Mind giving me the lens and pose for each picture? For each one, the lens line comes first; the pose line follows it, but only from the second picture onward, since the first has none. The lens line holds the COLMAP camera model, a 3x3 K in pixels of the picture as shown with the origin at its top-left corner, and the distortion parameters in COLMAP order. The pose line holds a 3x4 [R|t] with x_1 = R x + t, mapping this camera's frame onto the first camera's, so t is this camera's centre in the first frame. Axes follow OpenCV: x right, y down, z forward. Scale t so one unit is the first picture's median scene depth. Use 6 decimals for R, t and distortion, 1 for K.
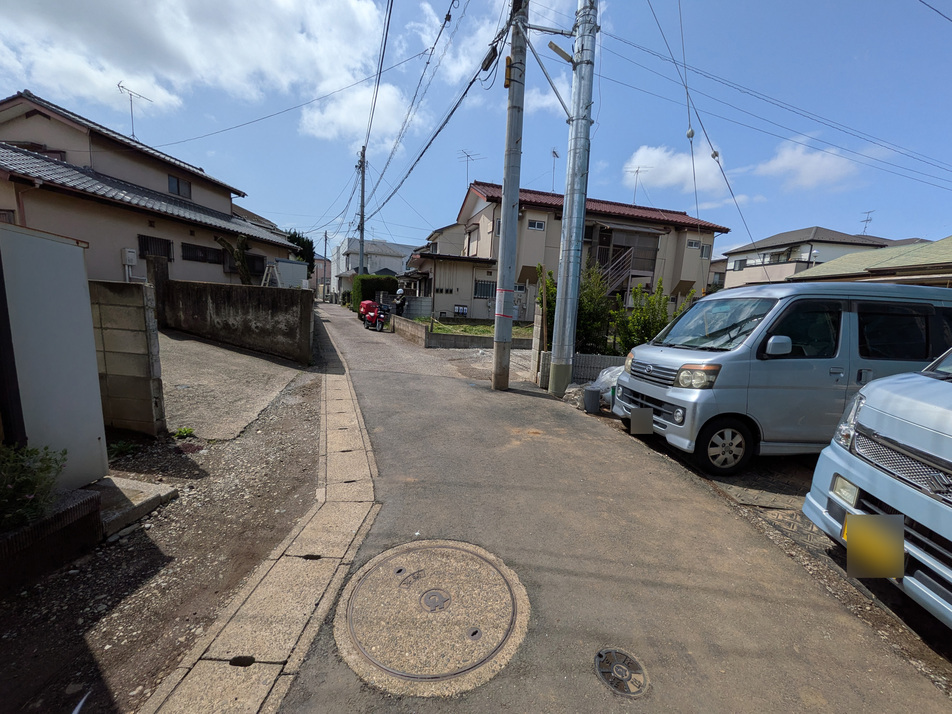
lens RADIAL K [[376.1, 0, 476.0], [0, 376.1, 357.0], [0, 0, 1]] dist [0.001344, 0.000199]
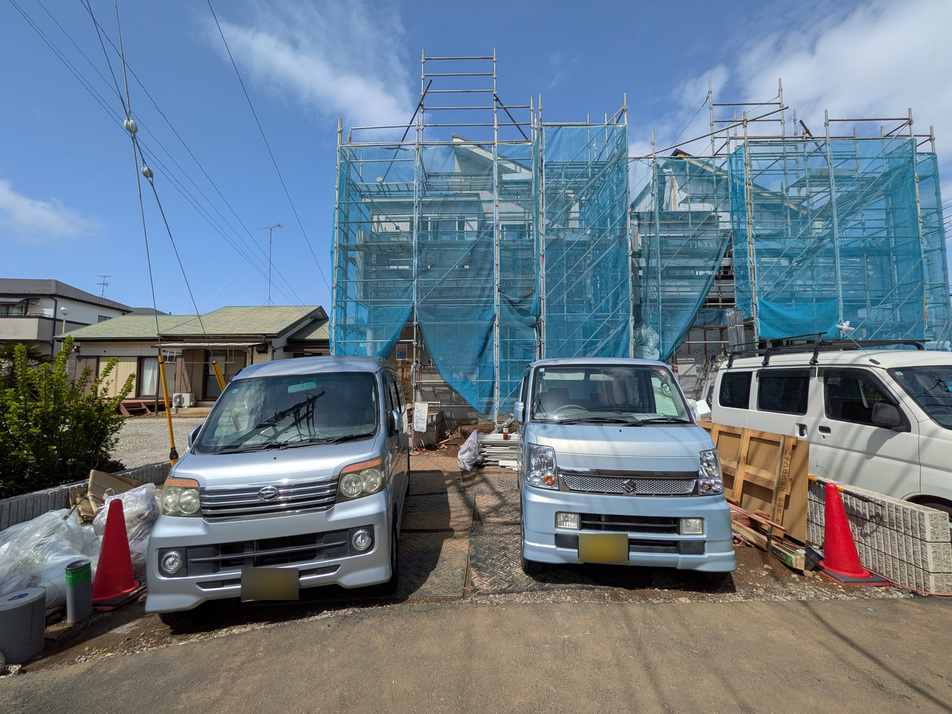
lens RADIAL K [[379.0, 0, 480.6], [0, 379.0, 356.6], [0, 0, 1]] dist [-0.001815, 0.000265]
pose [[-0.043531, 0.005266, 0.999038, -0.192260], [0.154867, 0.987934, 0.001541, -0.154760], [-0.986976, 0.154785, -0.043822, 0.760912]]
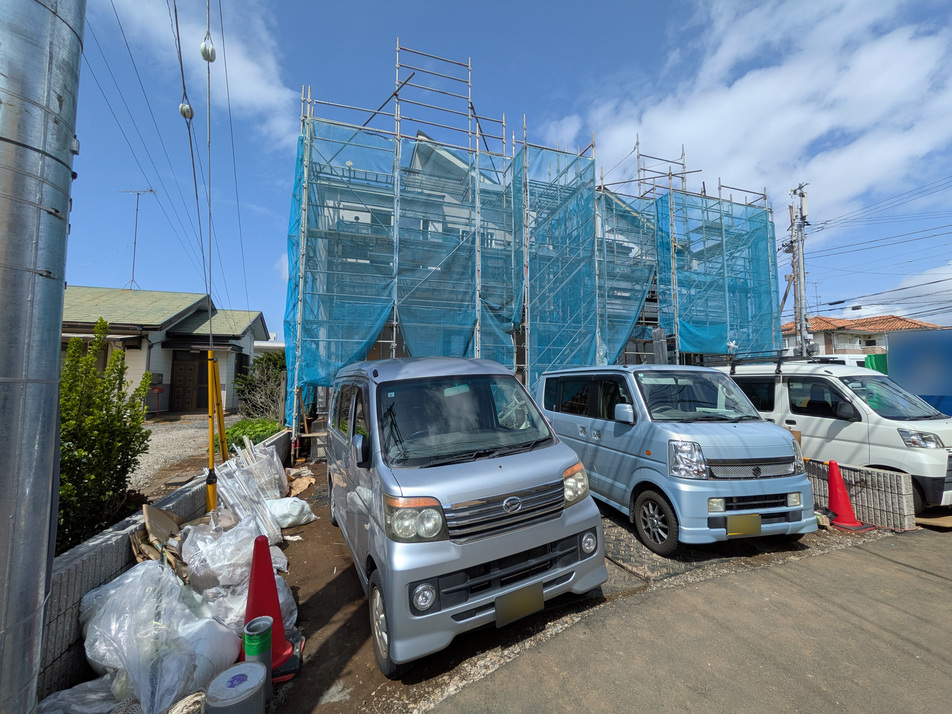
lens RADIAL K [[379.0, 0, 480.6], [0, 379.0, 356.6], [0, 0, 1]] dist [-0.001815, 0.000265]
pose [[-0.366613, 0.011408, 0.930304, -0.060578], [0.121793, 0.991908, 0.035832, -0.247660], [-0.922367, 0.126441, -0.365036, 1.416463]]
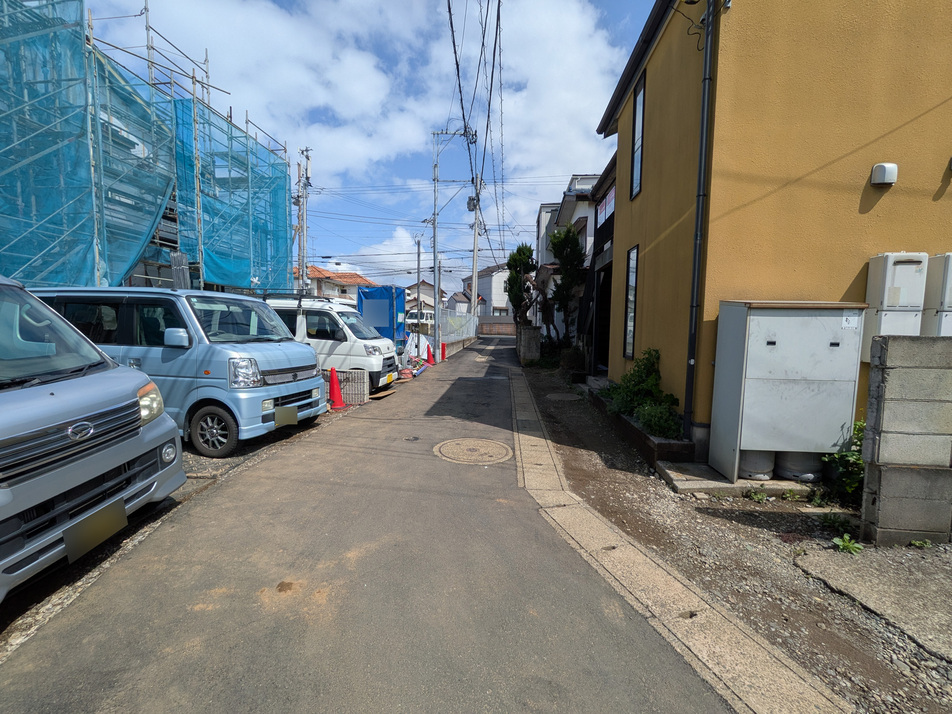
lens RADIAL K [[376.1, 0, 476.0], [0, 376.1, 357.0], [0, 0, 1]] dist [0.001344, 0.000199]
pose [[-0.995532, -0.082999, 0.045035, -0.097413], [-0.070037, 0.968883, 0.237403, -0.256871], [-0.063338, 0.233188, -0.970367, 1.661853]]
